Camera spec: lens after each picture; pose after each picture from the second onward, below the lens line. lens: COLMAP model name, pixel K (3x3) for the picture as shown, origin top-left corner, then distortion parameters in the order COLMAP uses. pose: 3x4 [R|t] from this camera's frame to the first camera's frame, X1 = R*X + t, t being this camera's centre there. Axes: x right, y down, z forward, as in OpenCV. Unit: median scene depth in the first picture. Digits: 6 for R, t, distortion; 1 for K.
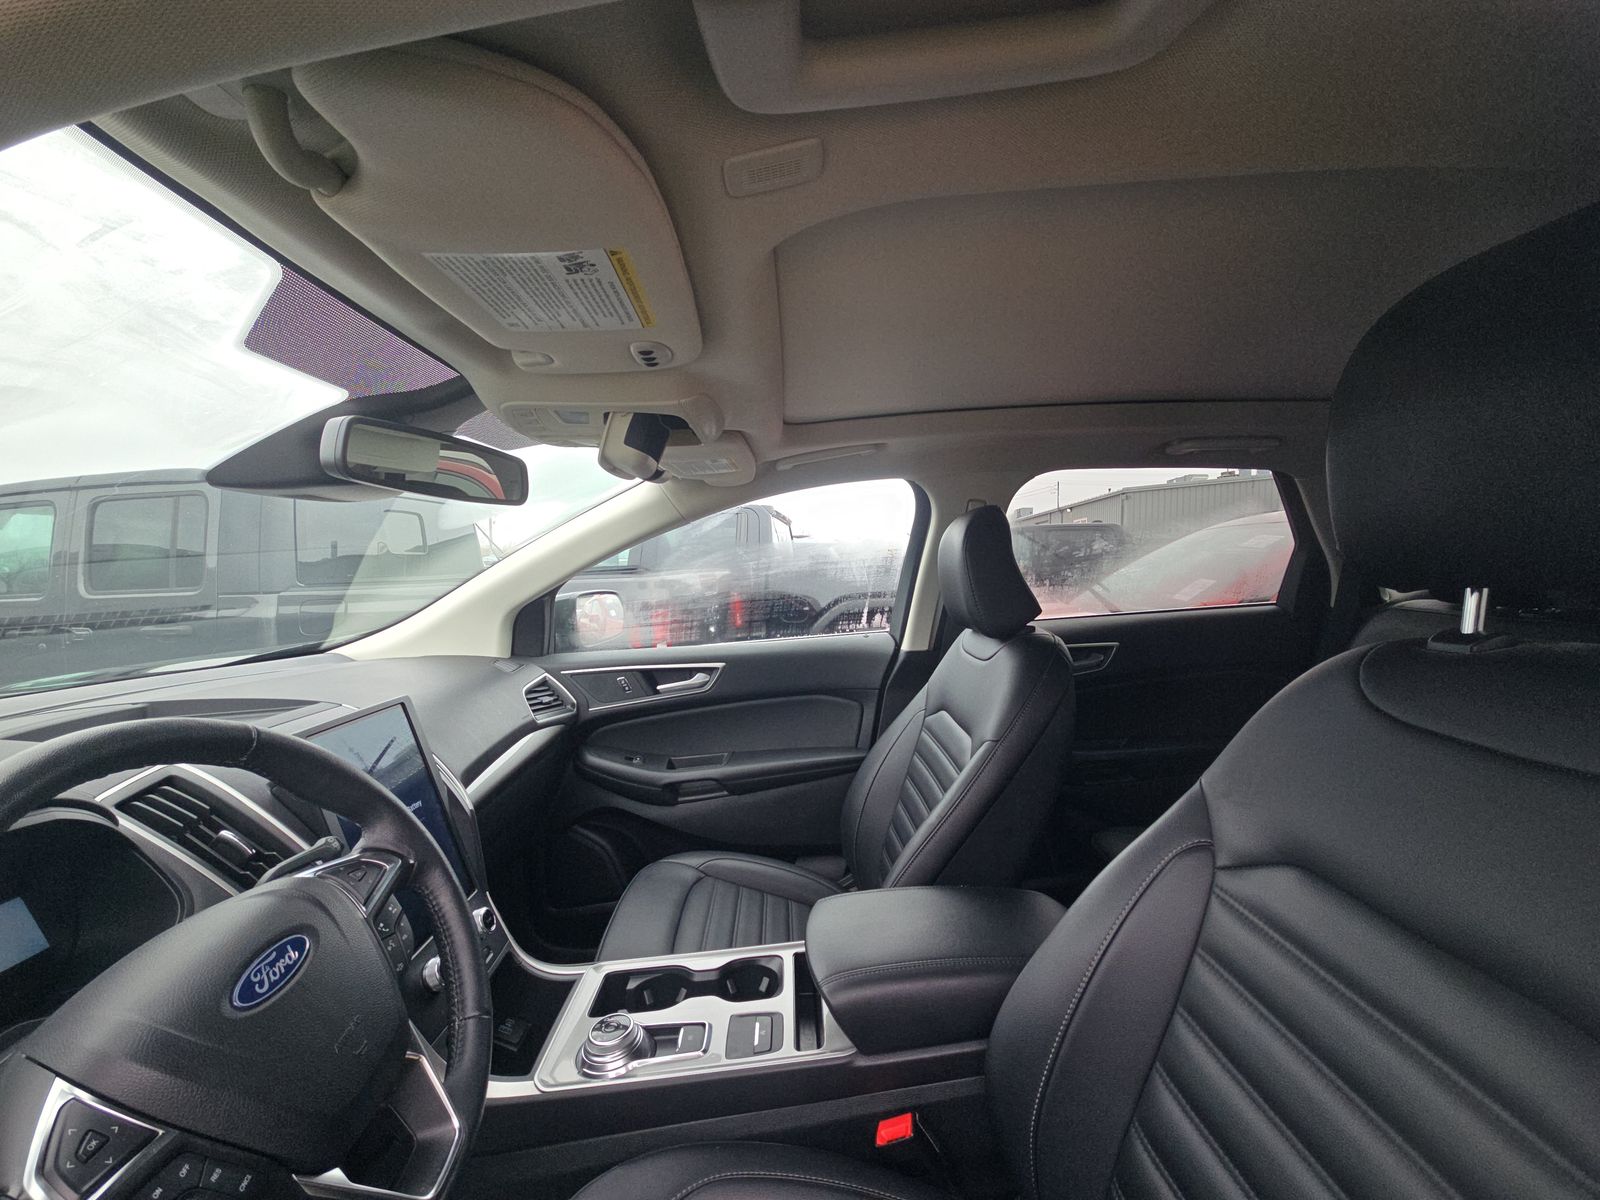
lens RADIAL K [[644.2, 0, 800.0], [0, 644.2, 600.0], [0, 0, 1]] dist [0.001626, 0.000379]
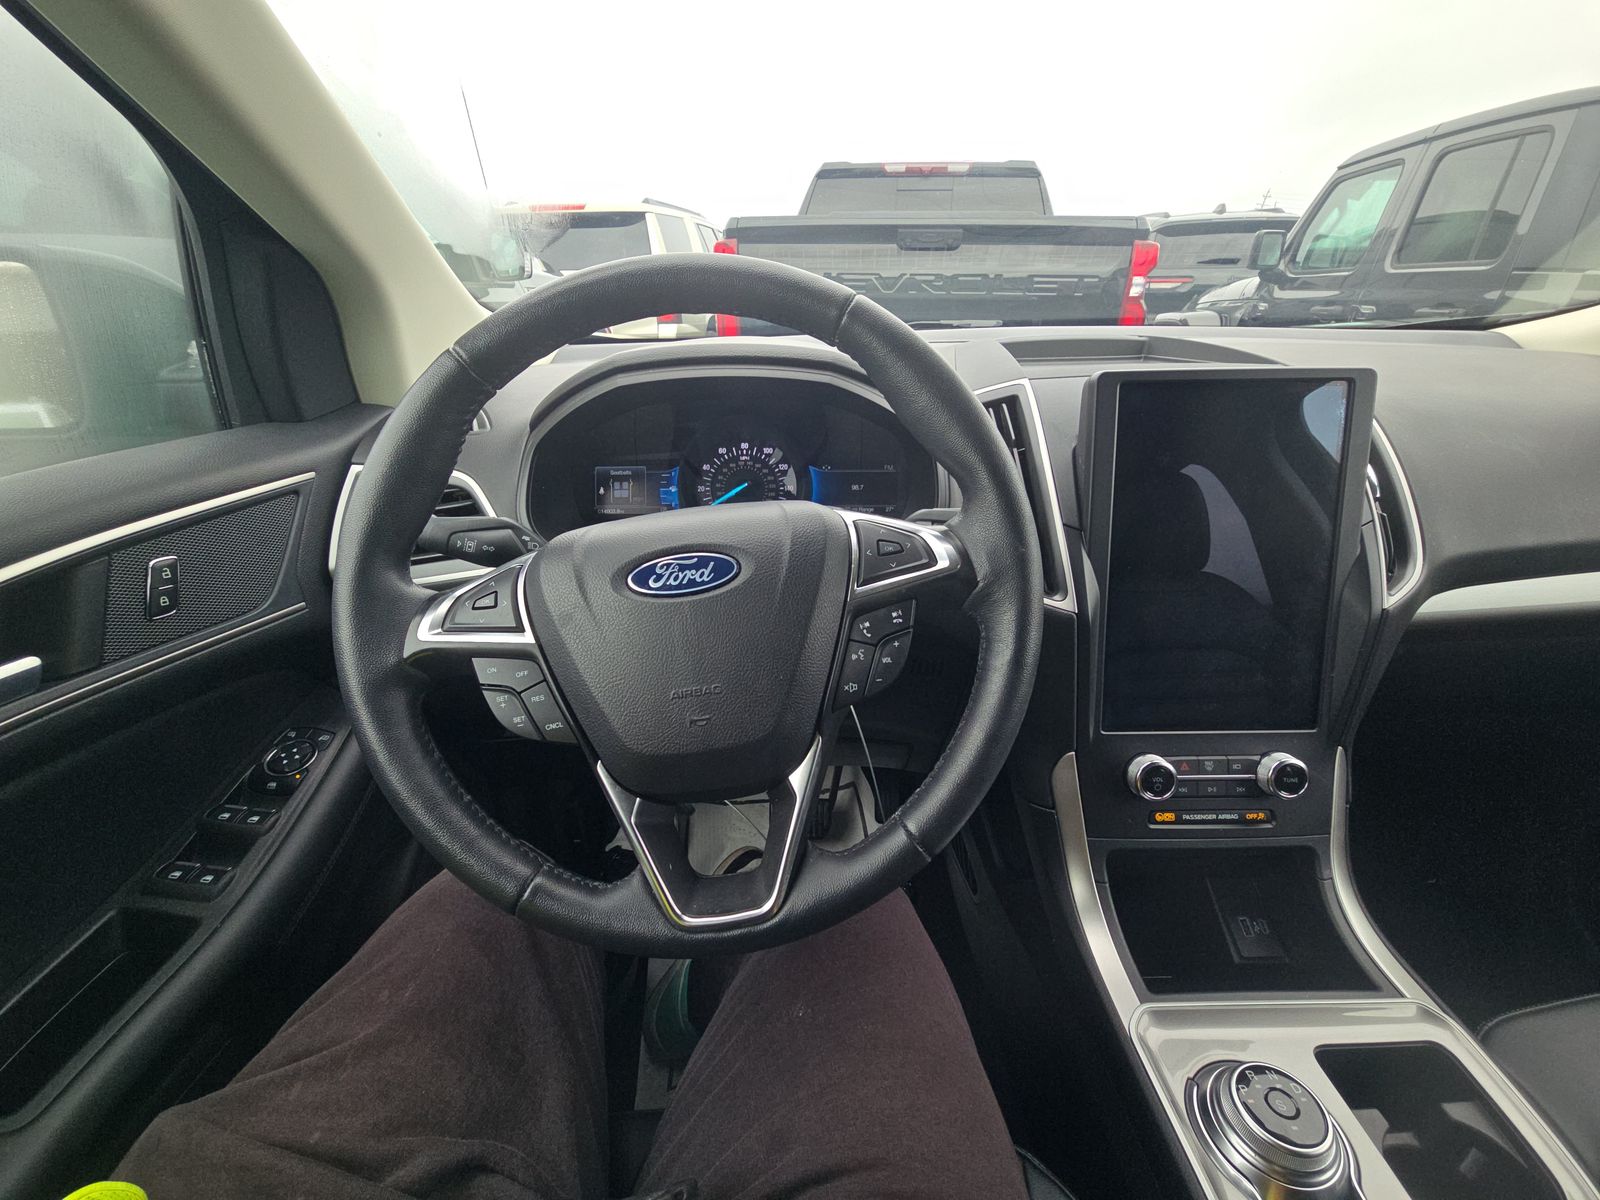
lens RADIAL K [[648.6, 0, 800.0], [0, 648.6, 600.0], [0, 0, 1]] dist [0.002683, -0.008892]
pose [[-0.027676, 0.455891, -0.889605, -0.014854], [-0.037857, 0.888830, 0.456672, 0.086082], [0.998900, 0.046316, -0.007341, 0.497129]]
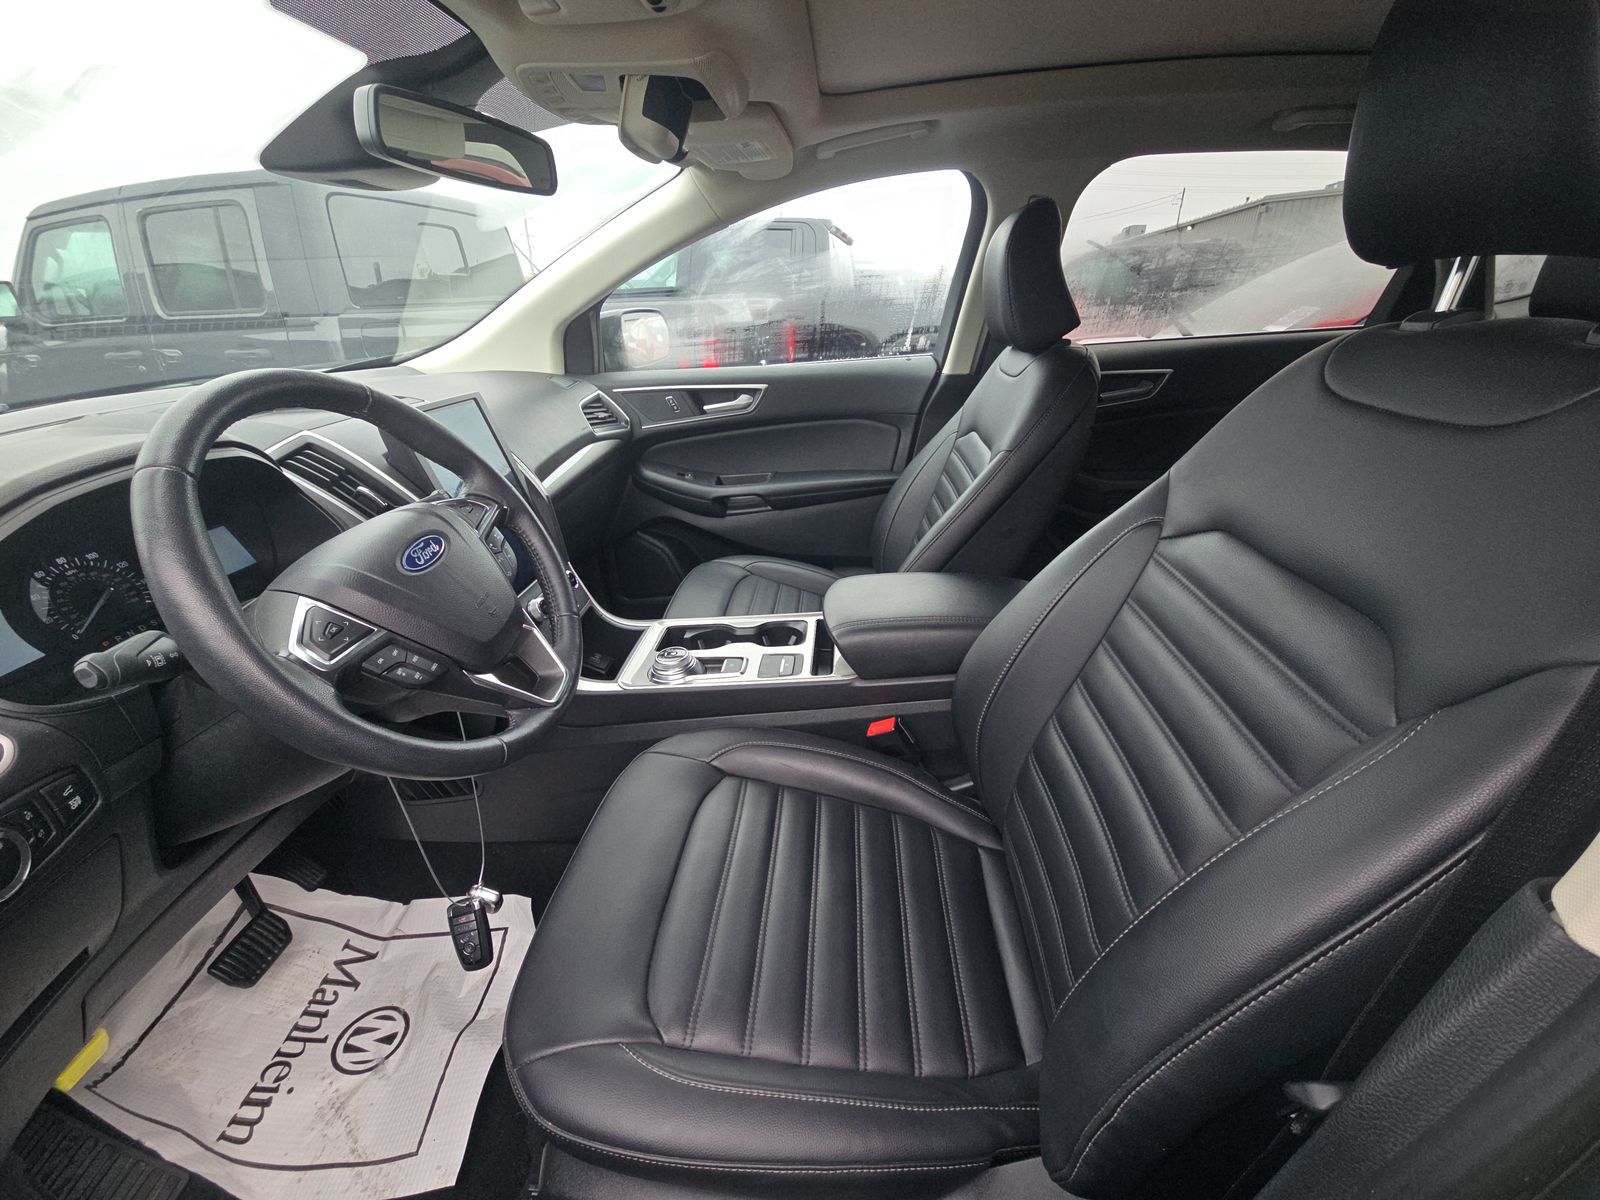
lens RADIAL K [[639.7, 0, 800.0], [0, 639.7, 600.0], [0, 0, 1]] dist [0.006945, -0.004162]
pose [[0.995848, 0.041743, -0.080902, 0.057205], [-0.008247, 0.926389, 0.376478, 0.054344], [0.090662, -0.374248, 0.922886, -0.118136]]
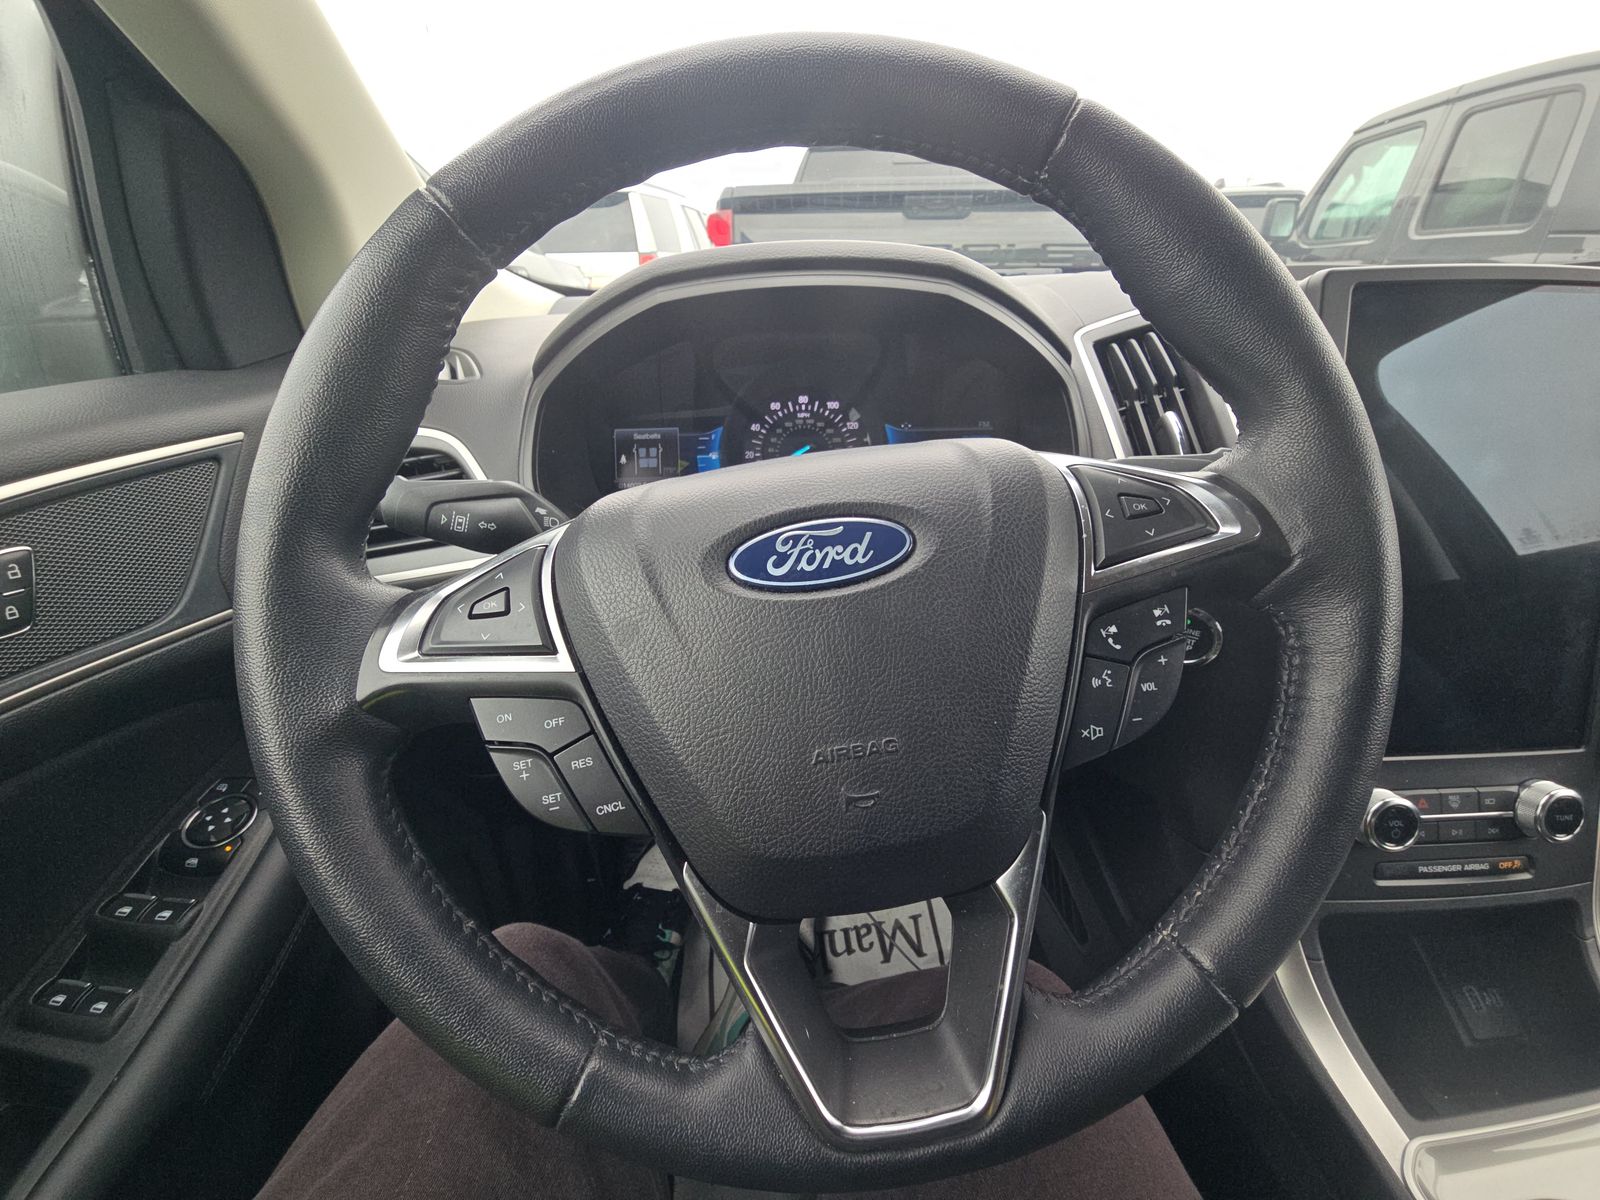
lens RADIAL K [[651.6, 0, 800.0], [0, 651.6, 600.0], [0, 0, 1]] dist [0.006922, -0.011194]
pose [[-0.003440, 0.465609, -0.884984, -0.142871], [-0.027908, 0.884600, 0.465515, 0.154561], [0.999605, 0.026300, 0.009951, 0.418219]]
